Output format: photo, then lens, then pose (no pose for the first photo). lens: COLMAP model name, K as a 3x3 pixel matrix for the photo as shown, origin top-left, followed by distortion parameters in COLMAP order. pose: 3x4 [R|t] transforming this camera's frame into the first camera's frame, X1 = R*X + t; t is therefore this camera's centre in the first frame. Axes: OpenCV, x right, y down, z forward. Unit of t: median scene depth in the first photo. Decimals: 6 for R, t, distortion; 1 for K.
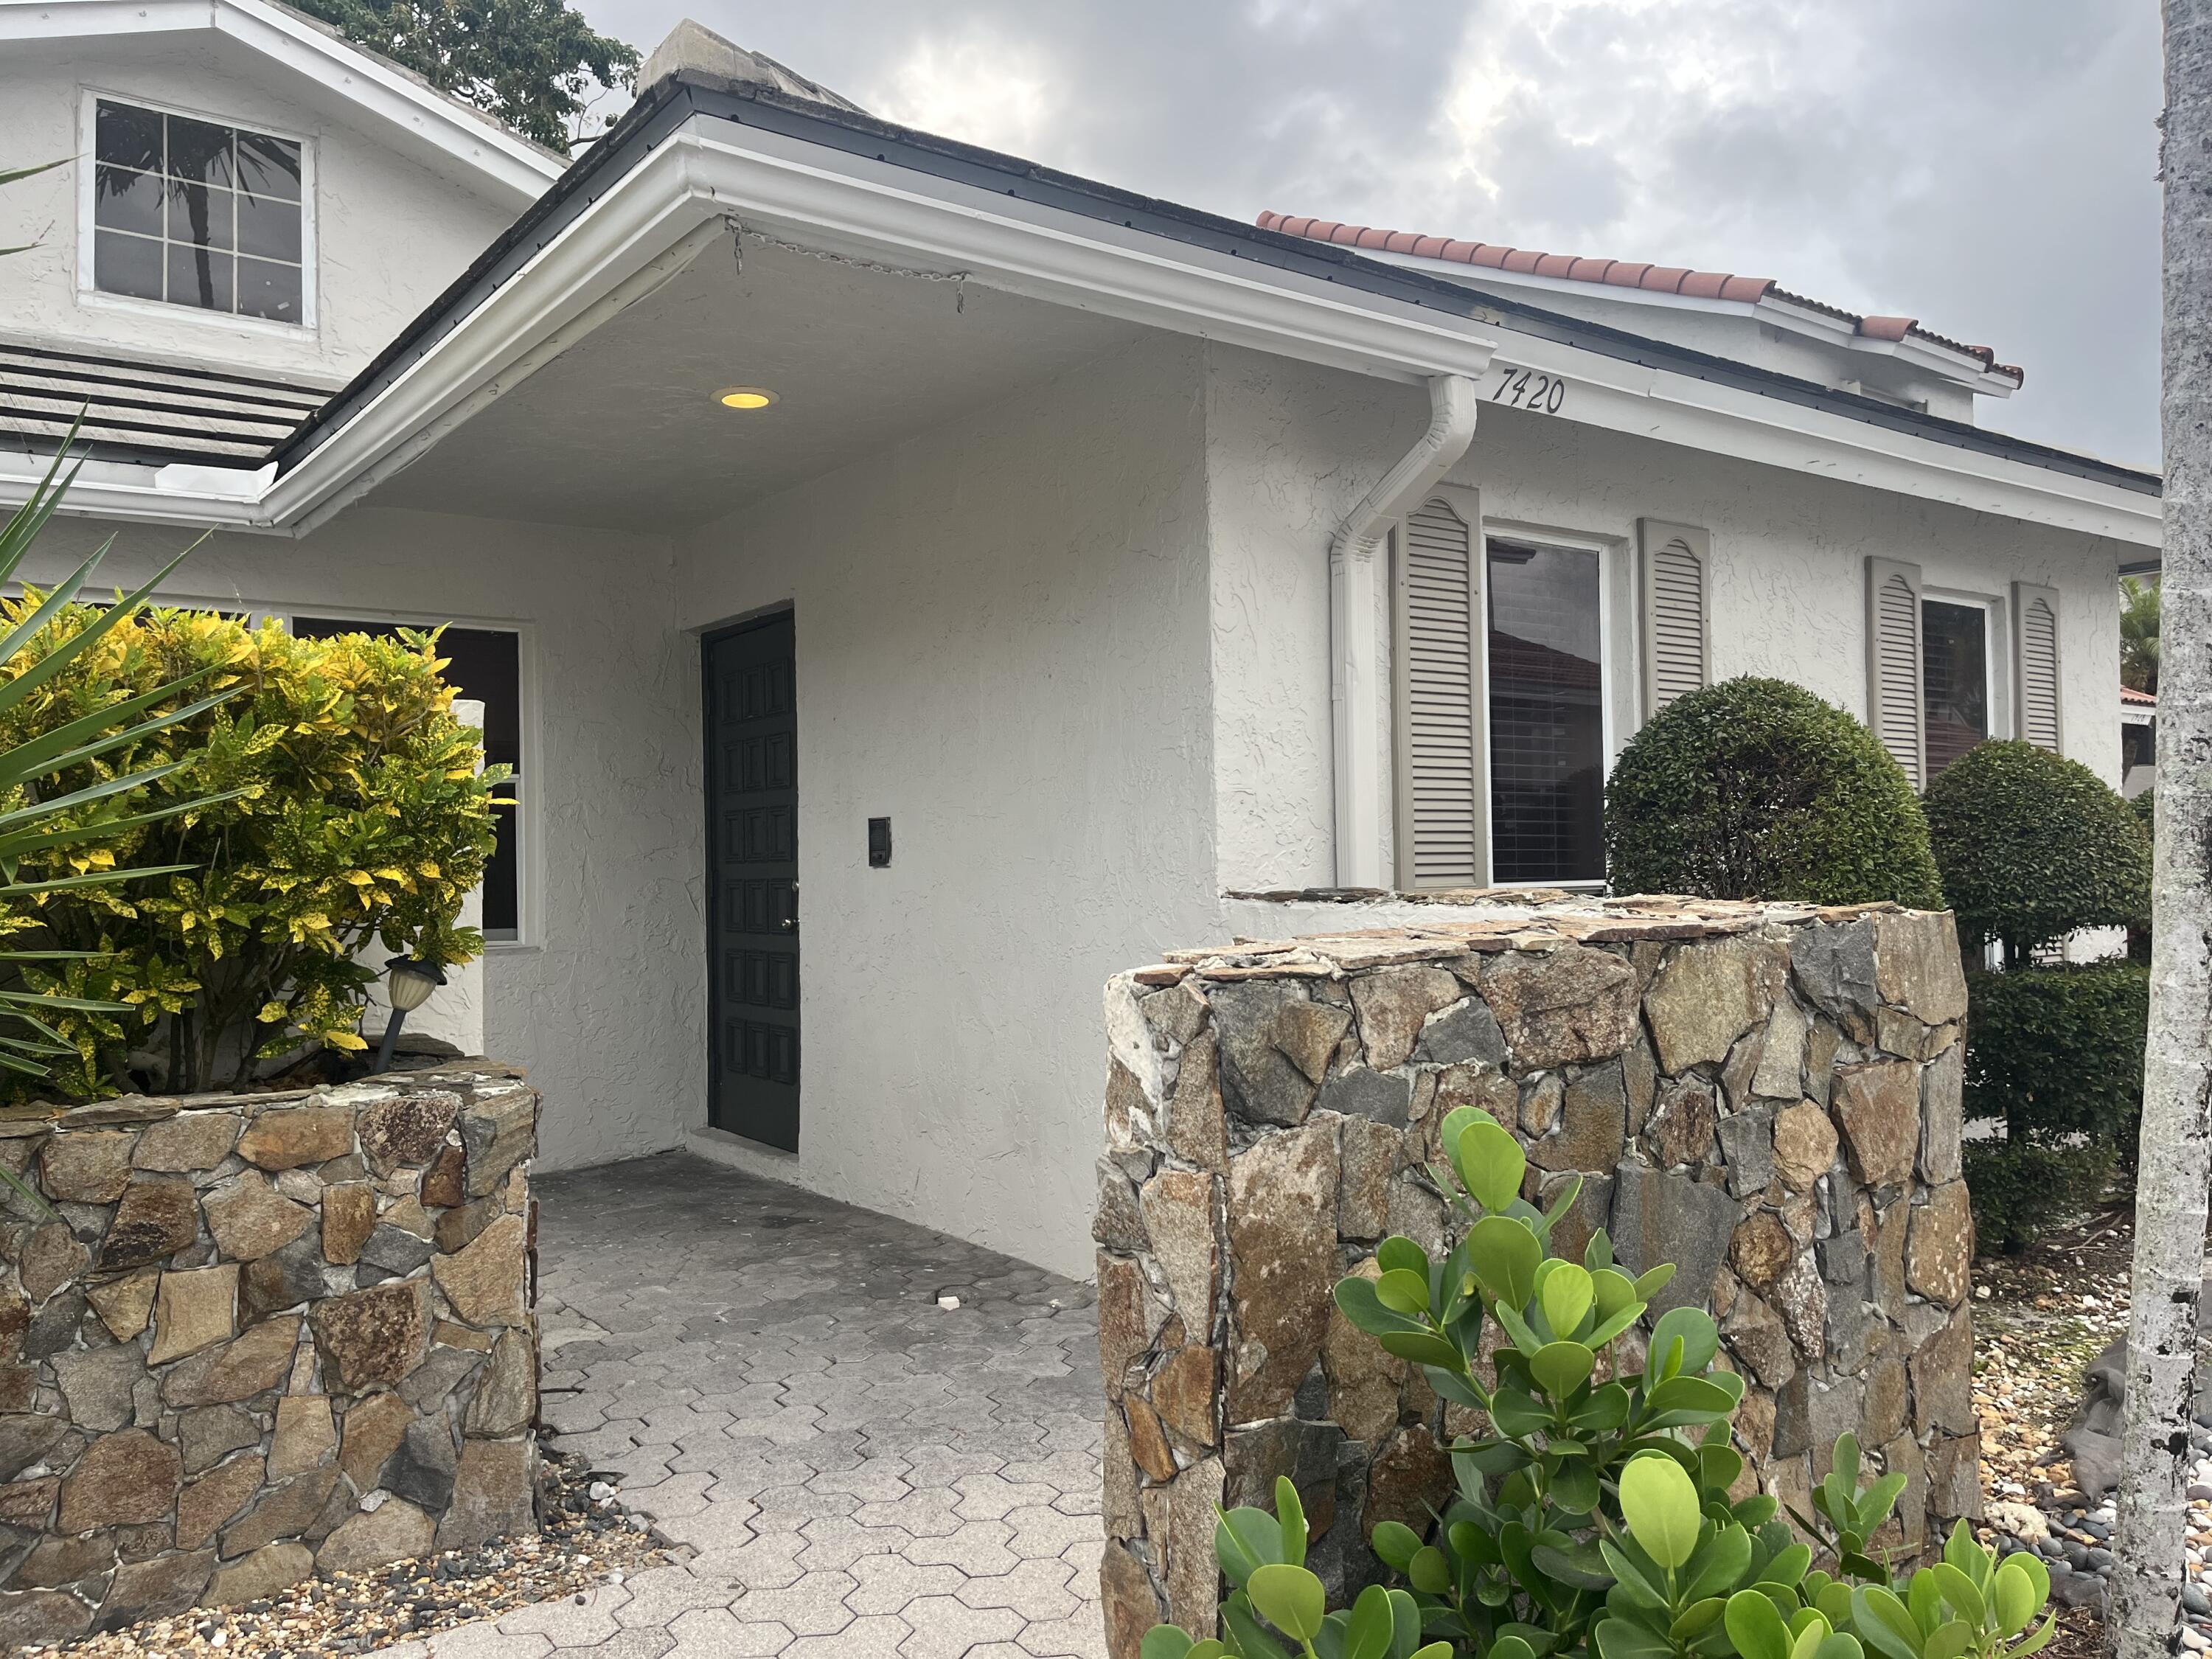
lens RADIAL K [[1680.3, 0, 1106.4], [0, 1680.3, 827.0], [0, 0, 1]] dist [0.064904, -0.091426]
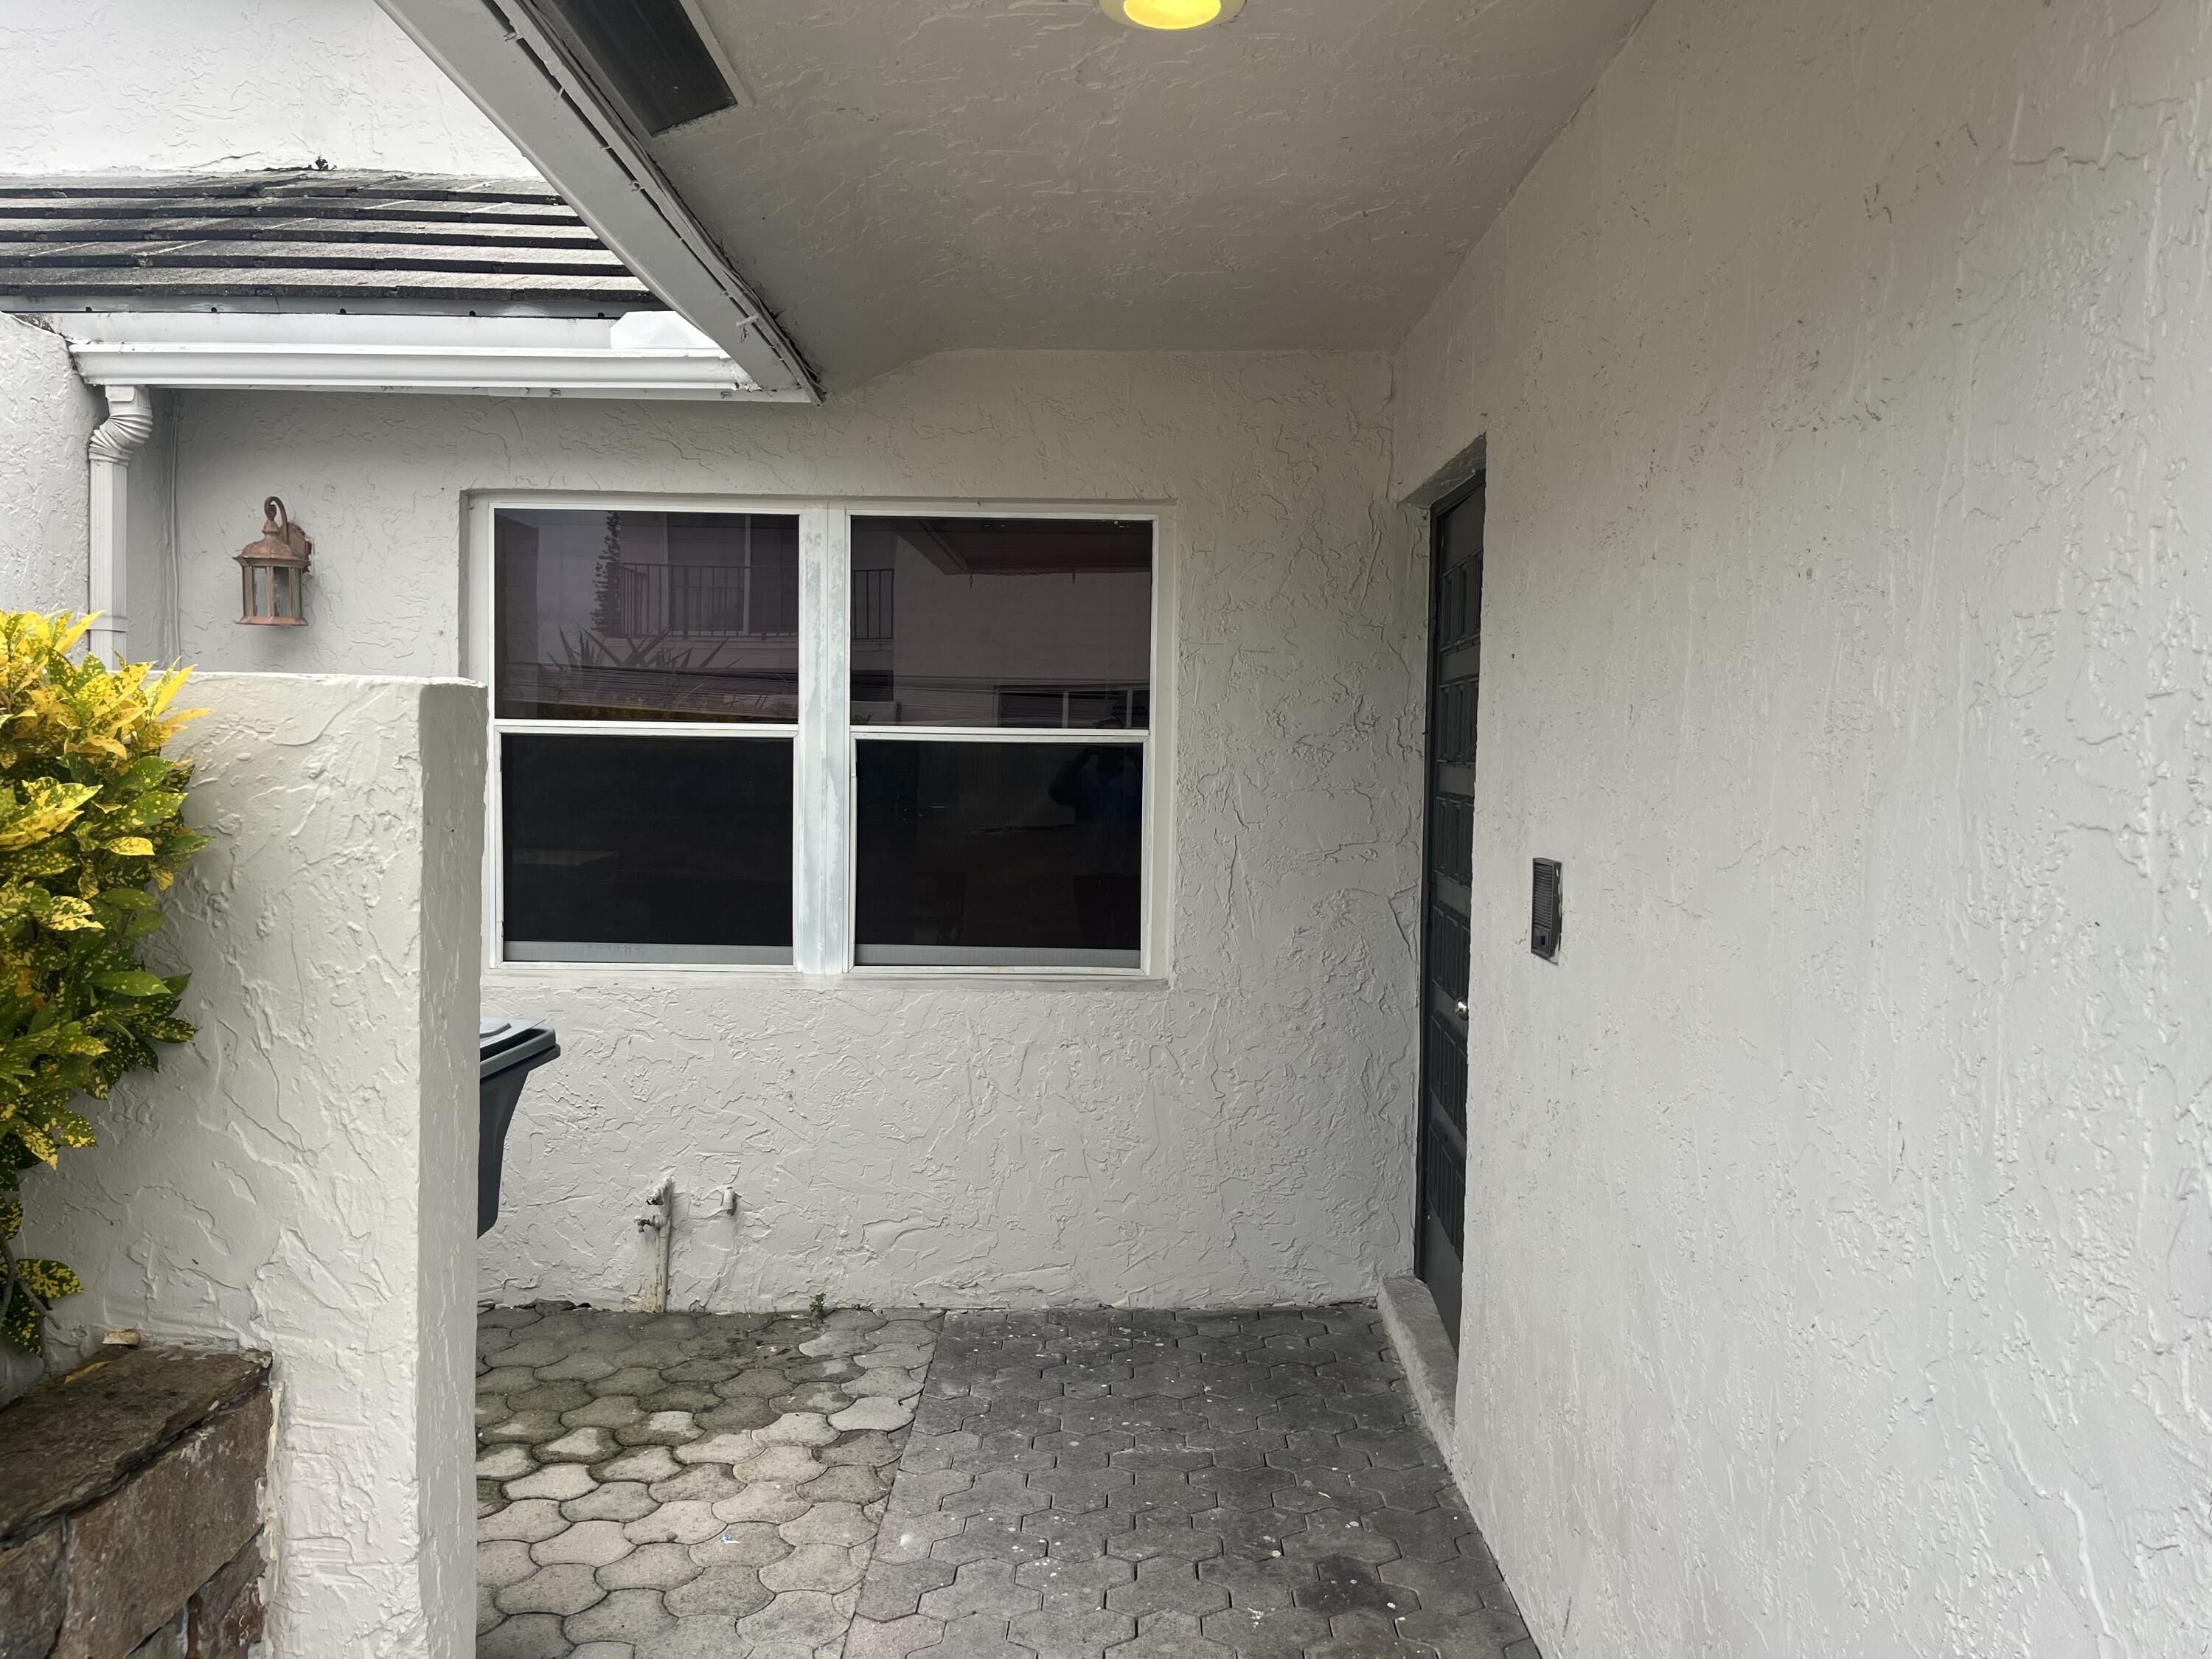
lens RADIAL K [[1680.3, 0, 1097.6], [0, 1680.3, 819.1], [0, 0, 1]] dist [0.064904, -0.091426]
pose [[0.795115, 0.057457, -0.603730, 0.050944], [-0.016830, 0.997209, 0.072738, -0.043659], [0.606225, -0.047674, 0.793863, 0.439931]]
